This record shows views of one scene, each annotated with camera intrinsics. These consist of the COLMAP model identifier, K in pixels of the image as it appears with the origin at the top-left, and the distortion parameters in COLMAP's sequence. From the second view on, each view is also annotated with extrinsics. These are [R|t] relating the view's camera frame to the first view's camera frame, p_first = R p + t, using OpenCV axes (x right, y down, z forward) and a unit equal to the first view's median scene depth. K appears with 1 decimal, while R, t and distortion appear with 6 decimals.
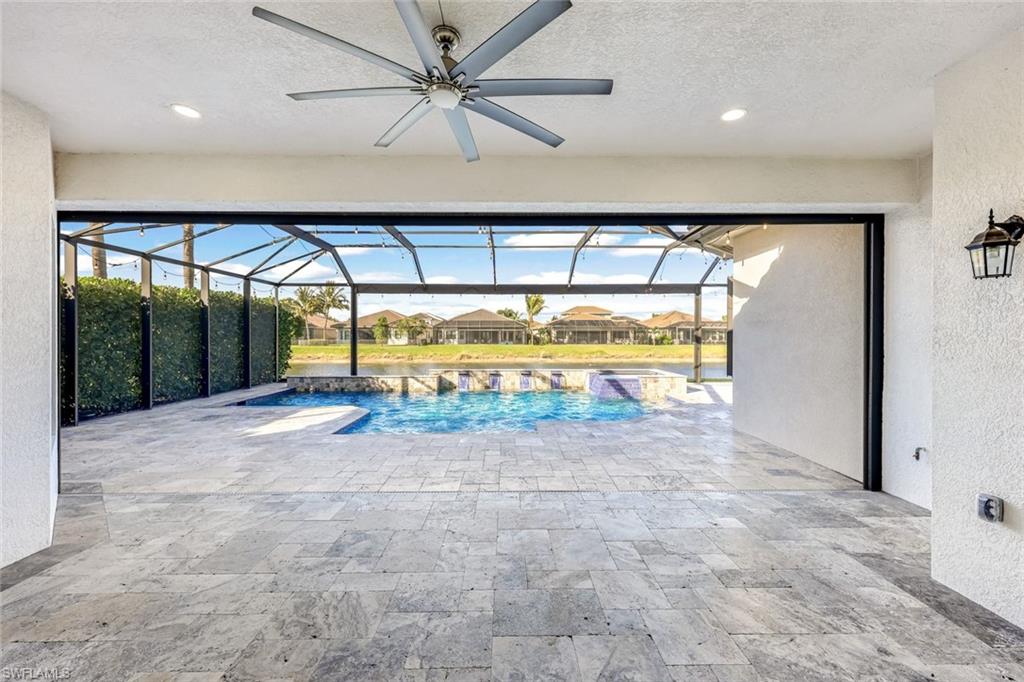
lens RADIAL K [[425.8, 0, 504.1], [0, 425.8, 337.9], [0, 0, 1]] dist [0.004539, 0.000189]
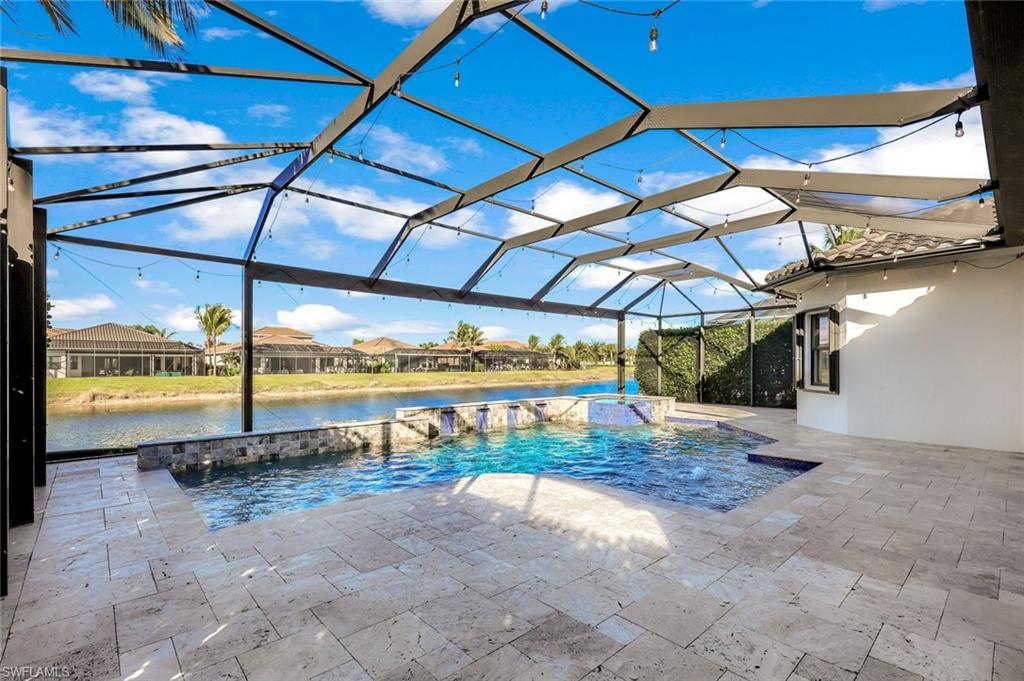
lens RADIAL K [[468.2, 0, 499.6], [0, 468.2, 362.5], [0, 0, 1]] dist [0.018928, -0.001598]
pose [[0.734642, -0.000282, 0.678455, -0.125863], [0.006533, 0.999956, -0.006658, 0.001812], [-0.678424, 0.009324, 0.734612, 0.080380]]
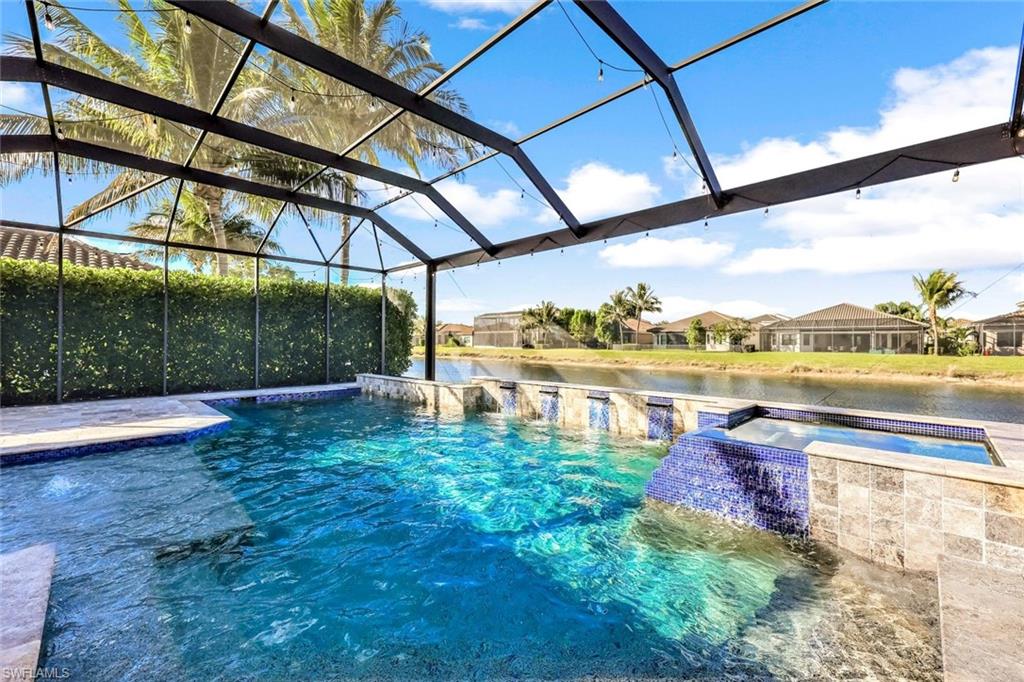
lens RADIAL K [[425.8, 0, 518.4], [0, 425.8, 340.3], [0, 0, 1]] dist [0.004539, 0.000189]
pose [[0.713748, 0.002474, -0.700398, 0.070609], [-0.010682, 0.999916, -0.007354, 0.005636], [0.700321, 0.012731, 0.713714, 0.131502]]
